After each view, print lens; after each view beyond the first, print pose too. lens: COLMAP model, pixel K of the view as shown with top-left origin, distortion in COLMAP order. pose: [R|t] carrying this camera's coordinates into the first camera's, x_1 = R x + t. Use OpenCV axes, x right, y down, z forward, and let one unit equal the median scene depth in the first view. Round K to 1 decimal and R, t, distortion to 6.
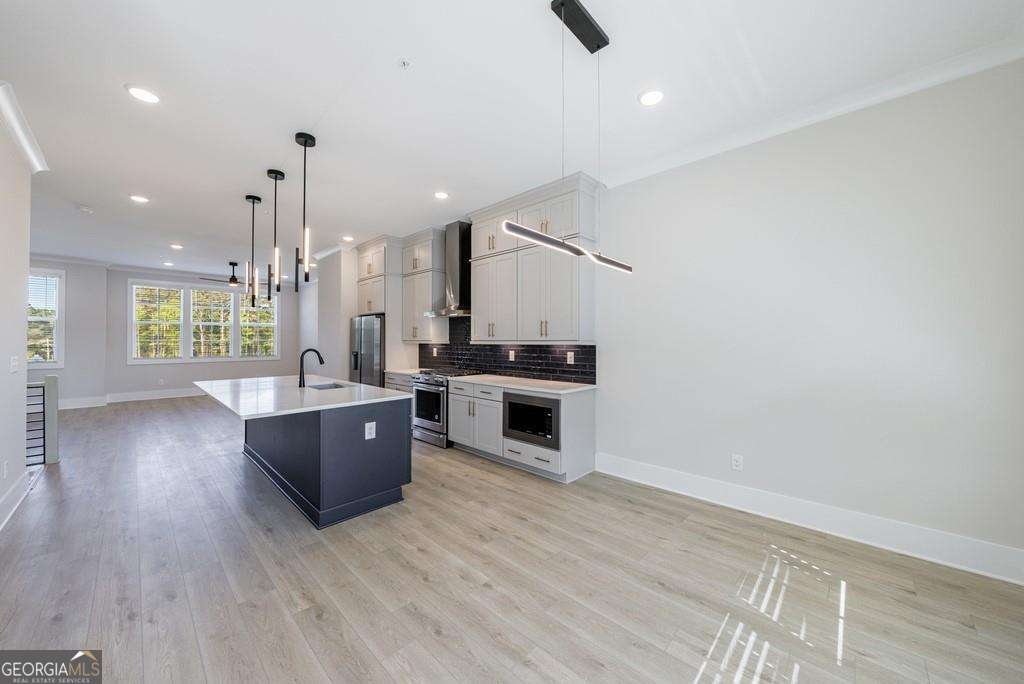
lens RADIAL K [[368.7, 0, 511.6], [0, 368.7, 340.8], [0, 0, 1]] dist [-0.001149, -0.002730]
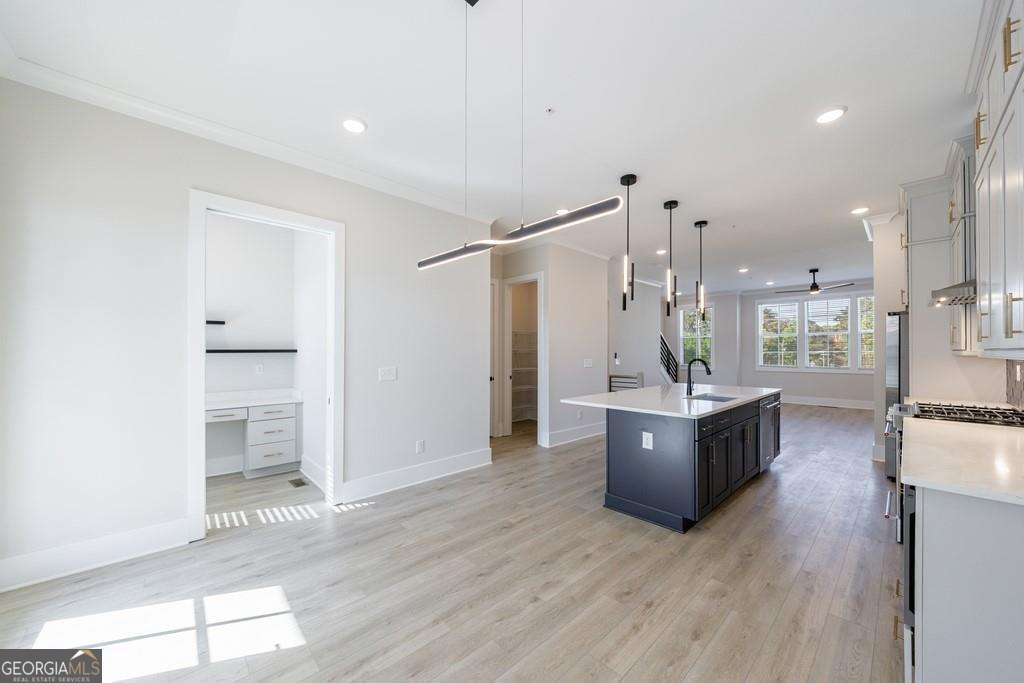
lens RADIAL K [[368.7, 0, 508.4], [0, 368.7, 351.8], [0, 0, 1]] dist [-0.001149, -0.002730]
pose [[-0.058190, -0.000466, -0.998305, 0.462245], [0.001846, 0.999998, -0.000575, 0.002410], [0.998304, -0.001876, -0.058189, 0.496347]]
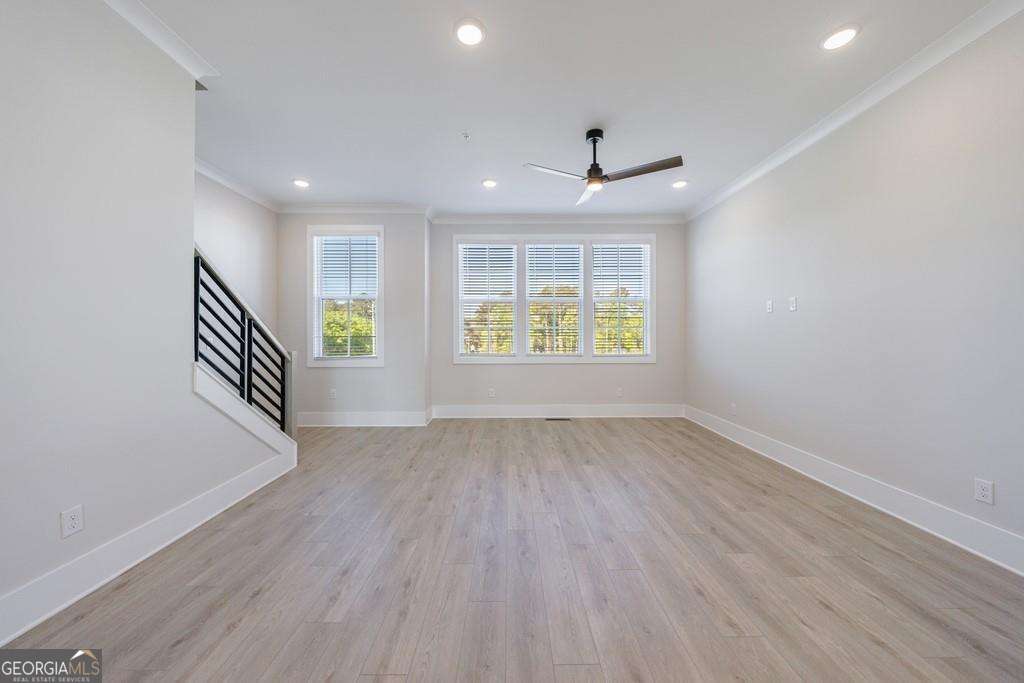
lens RADIAL K [[368.7, 0, 510.0], [0, 368.7, 336.7], [0, 0, 1]] dist [-0.001149, -0.002730]
pose [[0.696839, -0.004307, -0.717214, -0.990479], [0.002866, 0.999991, -0.003221, 0.036321], [0.717222, 0.000189, 0.696845, 1.216785]]
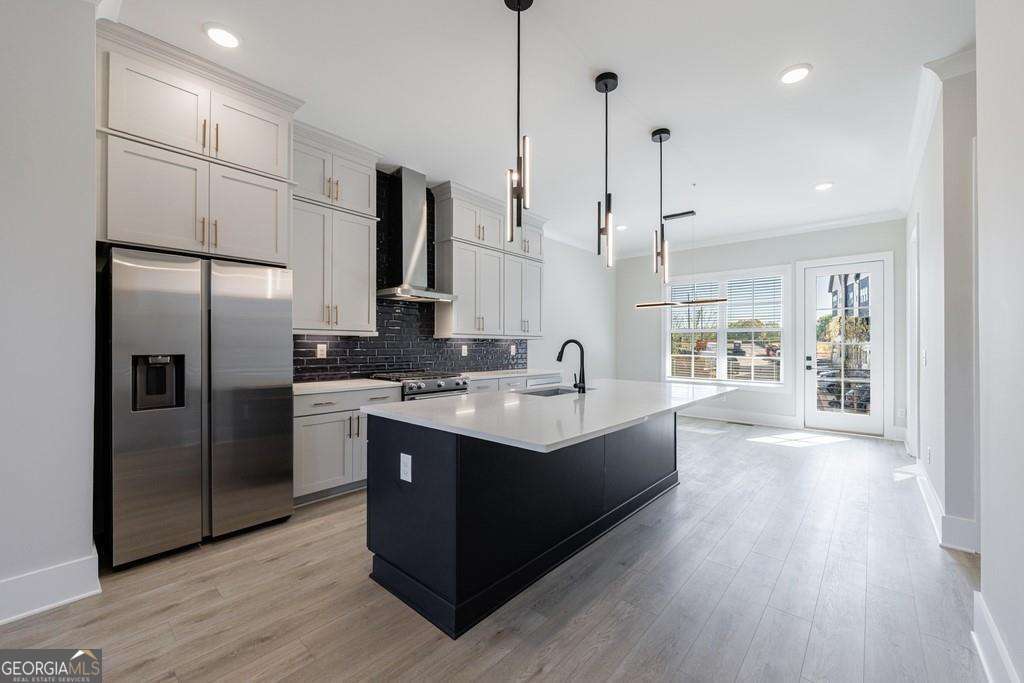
lens RADIAL K [[405.5, 0, 508.0], [0, 405.5, 343.8], [0, 0, 1]] dist [0.001336, -0.002496]
pose [[-0.032009, 0.004110, 0.999479, -1.221270], [-0.002765, 0.999987, -0.004201, 0.030814], [-0.999484, -0.002898, -0.031997, 1.056876]]
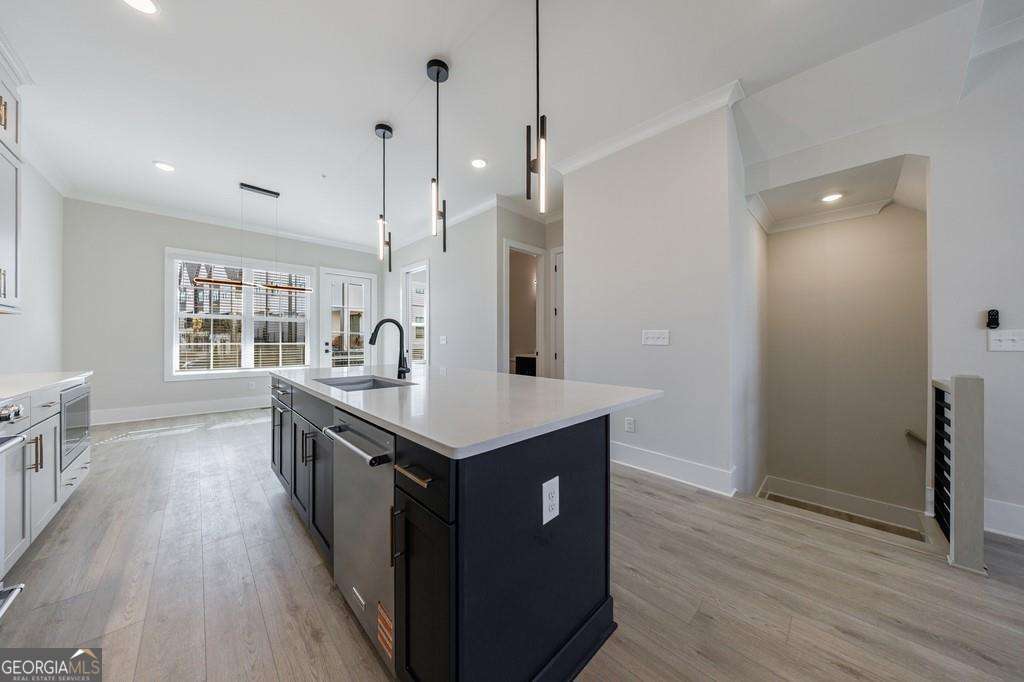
lens RADIAL K [[326.1, 0, 508.1], [0, 326.1, 338.3], [0, 0, 1]] dist [-0.008318, 0.000070]
pose [[-0.999576, -0.000399, 0.029112, -0.701457], [-0.000481, 0.999996, -0.002792, 0.052118], [-0.029111, -0.002805, -0.999572, 1.421308]]
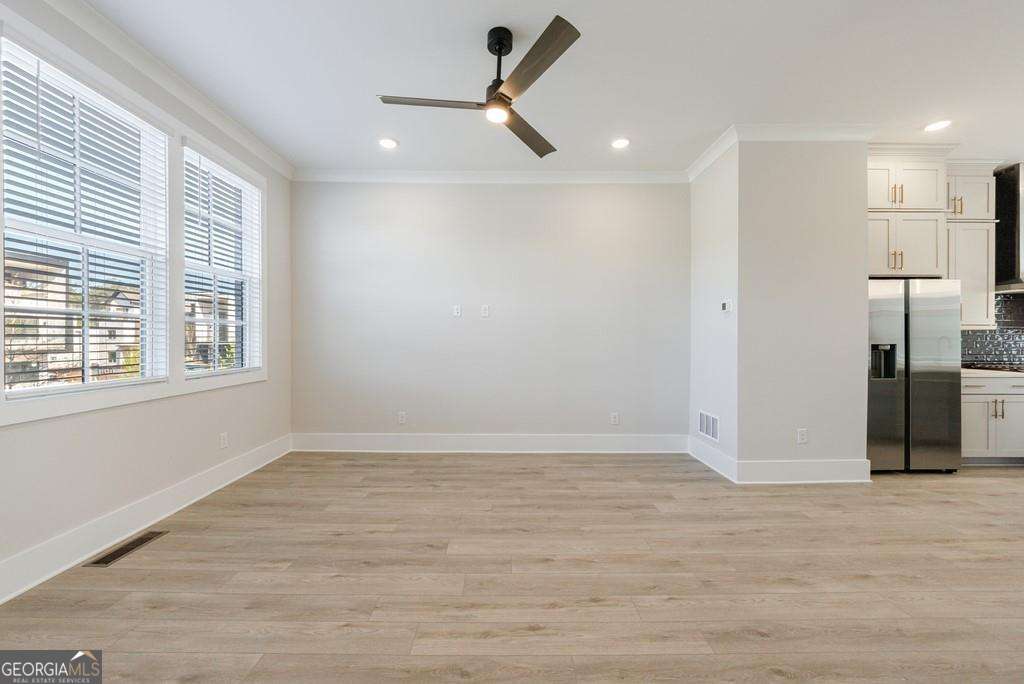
lens RADIAL K [[368.7, 0, 513.3], [0, 368.7, 350.2], [0, 0, 1]] dist [-0.001149, -0.002730]
pose [[0.723073, -0.013039, 0.690649, -1.779585], [0.004720, 0.999892, 0.013936, 0.042441], [-0.690756, -0.006816, 0.723056, 1.498920]]
